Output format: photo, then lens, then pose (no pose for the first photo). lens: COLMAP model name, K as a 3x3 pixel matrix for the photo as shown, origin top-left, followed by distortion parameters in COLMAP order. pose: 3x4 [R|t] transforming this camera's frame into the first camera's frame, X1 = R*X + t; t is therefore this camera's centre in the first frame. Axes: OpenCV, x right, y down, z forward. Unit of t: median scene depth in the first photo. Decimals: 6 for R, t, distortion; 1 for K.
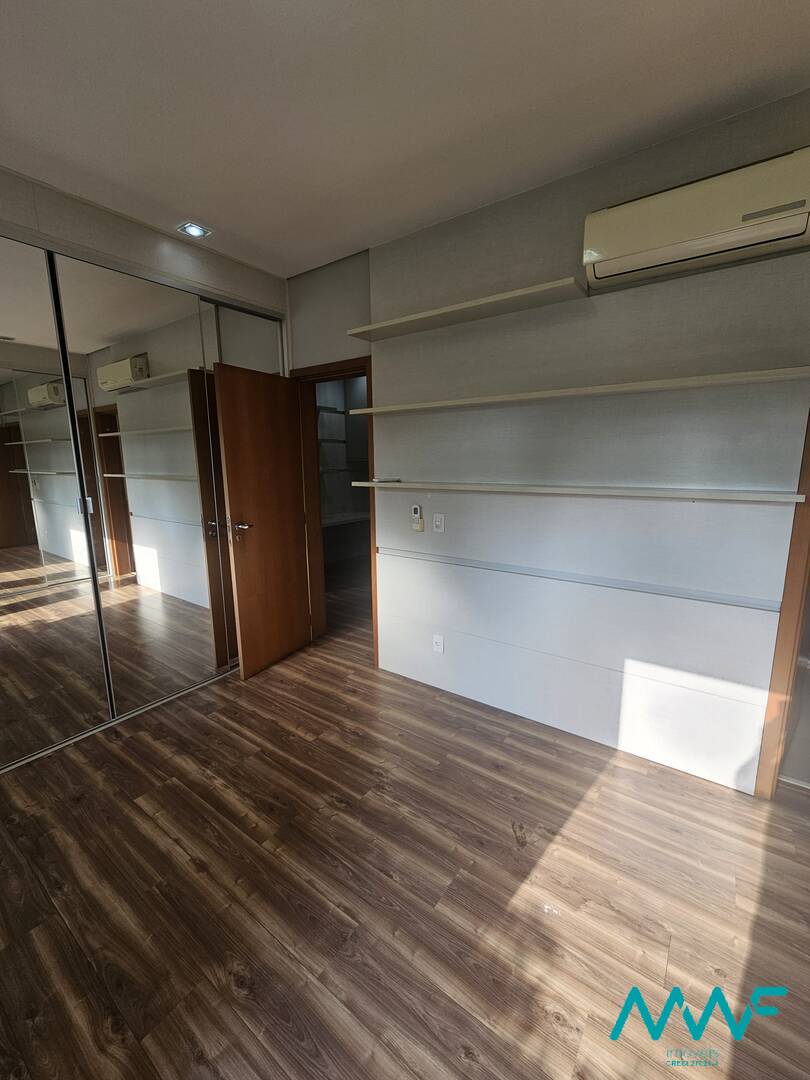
lens RADIAL K [[443.4, 0, 406.8], [0, 443.4, 539.5], [0, 0, 1]] dist [-0.004620, 0.002023]
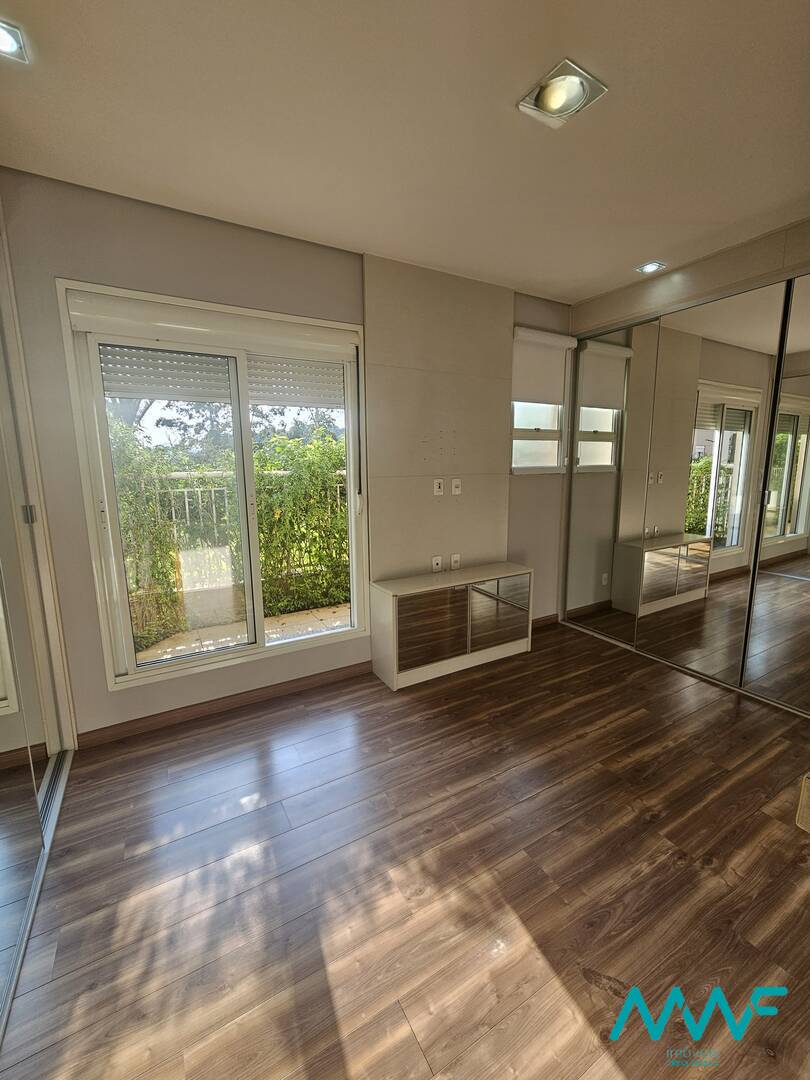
lens RADIAL K [[443.4, 0, 407.4], [0, 443.4, 533.8], [0, 0, 1]] dist [-0.004620, 0.002023]
pose [[-0.405462, 0.163699, -0.899335, 1.031604], [-0.153174, 0.957757, 0.243391, -0.183679], [0.901187, 0.236441, -0.363260, 0.901576]]
